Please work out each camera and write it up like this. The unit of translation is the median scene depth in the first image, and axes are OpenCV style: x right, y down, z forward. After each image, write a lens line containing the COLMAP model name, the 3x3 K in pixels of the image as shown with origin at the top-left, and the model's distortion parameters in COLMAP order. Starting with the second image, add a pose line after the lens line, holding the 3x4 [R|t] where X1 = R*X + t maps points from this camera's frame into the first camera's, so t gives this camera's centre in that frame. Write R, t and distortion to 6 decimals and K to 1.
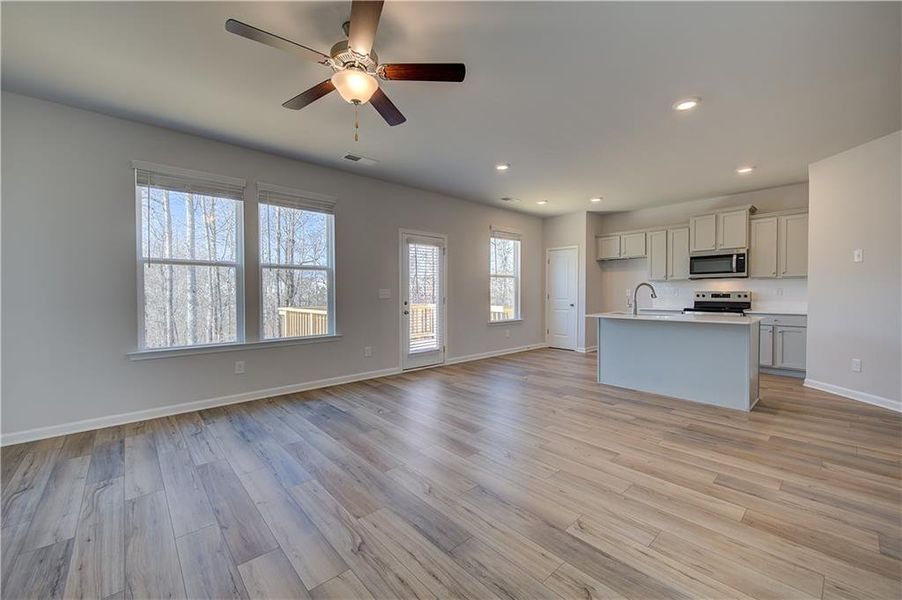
lens RADIAL K [[361.6, 0, 450.7], [0, 361.6, 299.2], [0, 0, 1]] dist [0.005191, -0.000943]
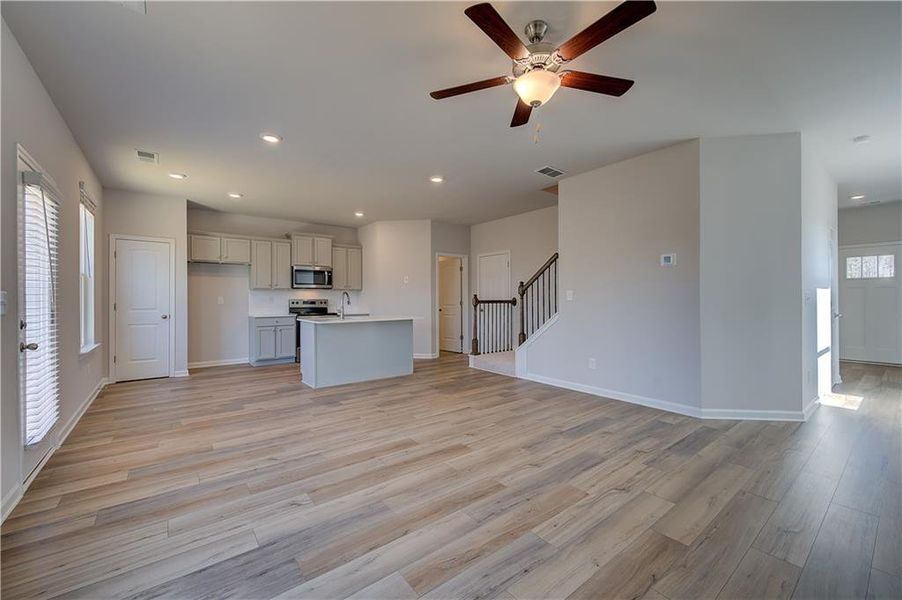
lens RADIAL K [[361.6, 0, 450.6], [0, 361.6, 298.4], [0, 0, 1]] dist [0.005191, -0.000943]
pose [[0.072444, 0.004690, 0.997361, -0.630700], [0.022111, 0.999736, -0.006307, -0.007623], [-0.997127, 0.022510, 0.072322, 0.587926]]
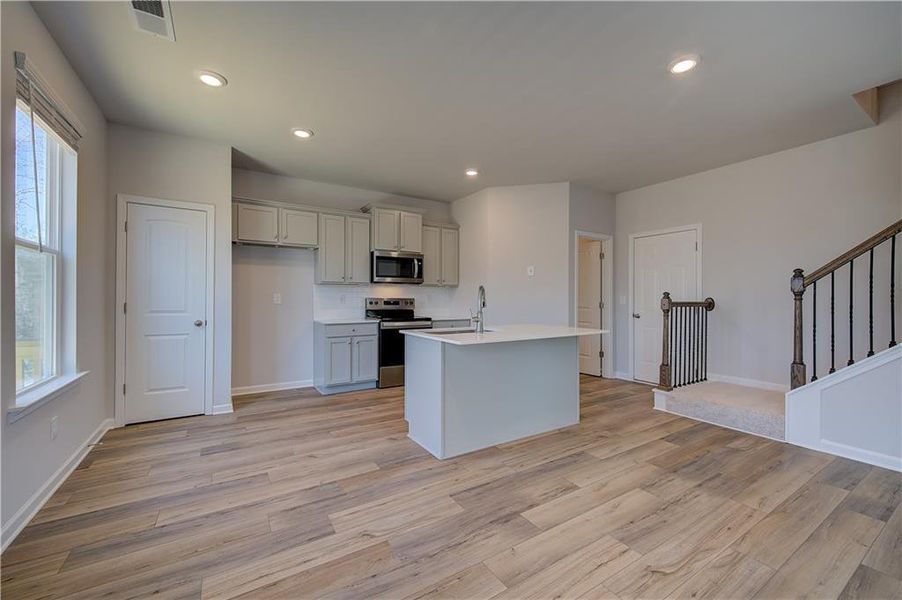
lens RADIAL K [[361.6, 0, 450.9], [0, 361.6, 298.8], [0, 0, 1]] dist [0.005191, -0.000943]
pose [[0.173728, 0.003735, 0.984787, -0.157564], [0.014120, 0.999881, -0.006283, -0.015904], [-0.984692, 0.014997, 0.173655, 0.961864]]
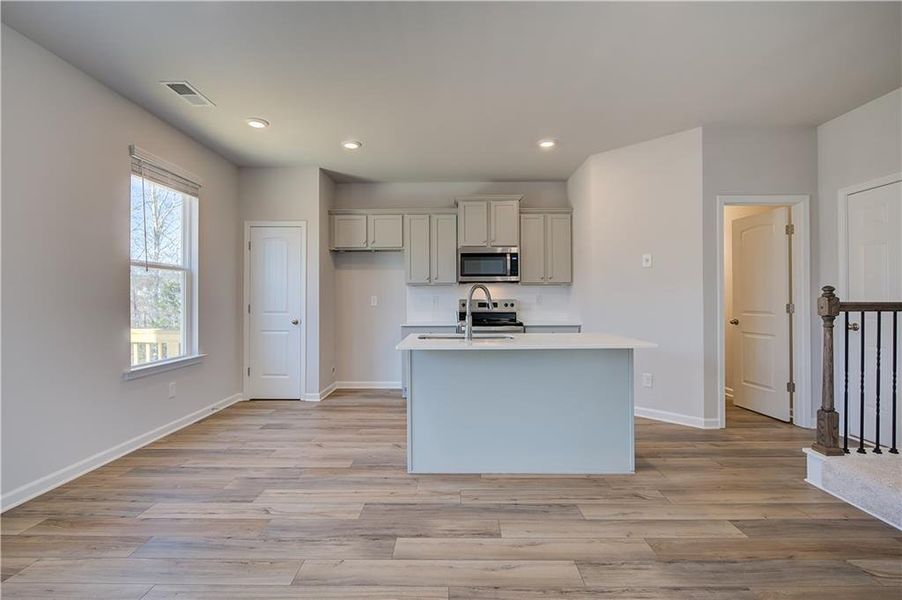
lens RADIAL K [[429.0, 0, 449.6], [0, 429.0, 299.6], [0, 0, 1]] dist [-0.006406, 0.001565]
pose [[0.678391, 0.001390, 0.734700, -0.009825], [0.014963, 0.999765, -0.015707, -0.009552], [-0.734549, 0.021648, 0.678211, 0.577673]]
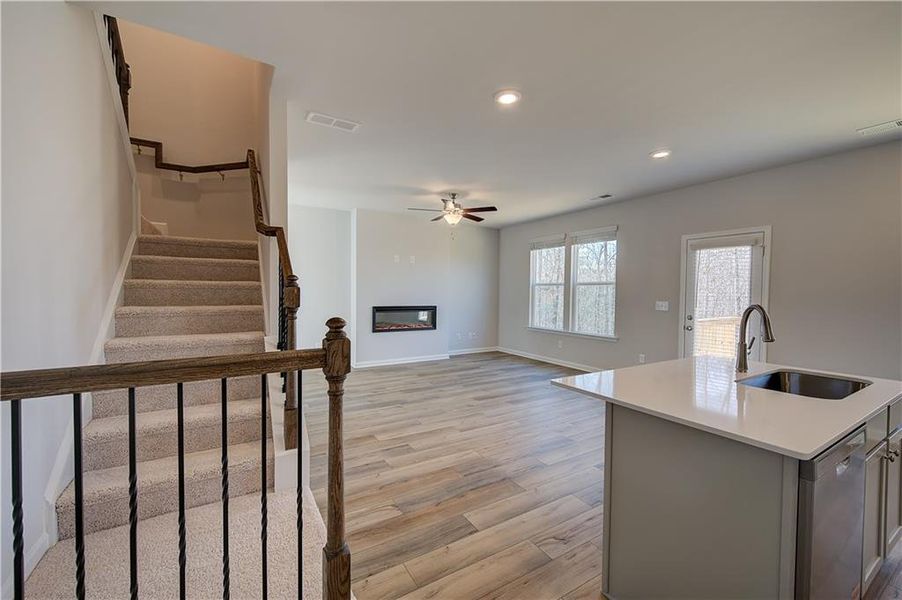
lens RADIAL K [[361.6, 0, 449.0], [0, 361.6, 297.9], [0, 0, 1]] dist [0.005191, -0.000943]
pose [[-0.196007, 0.018139, -0.980435, 1.072239], [-0.026470, 0.999367, 0.023781, -0.053440], [0.980245, 0.030614, -0.195403, 0.734138]]
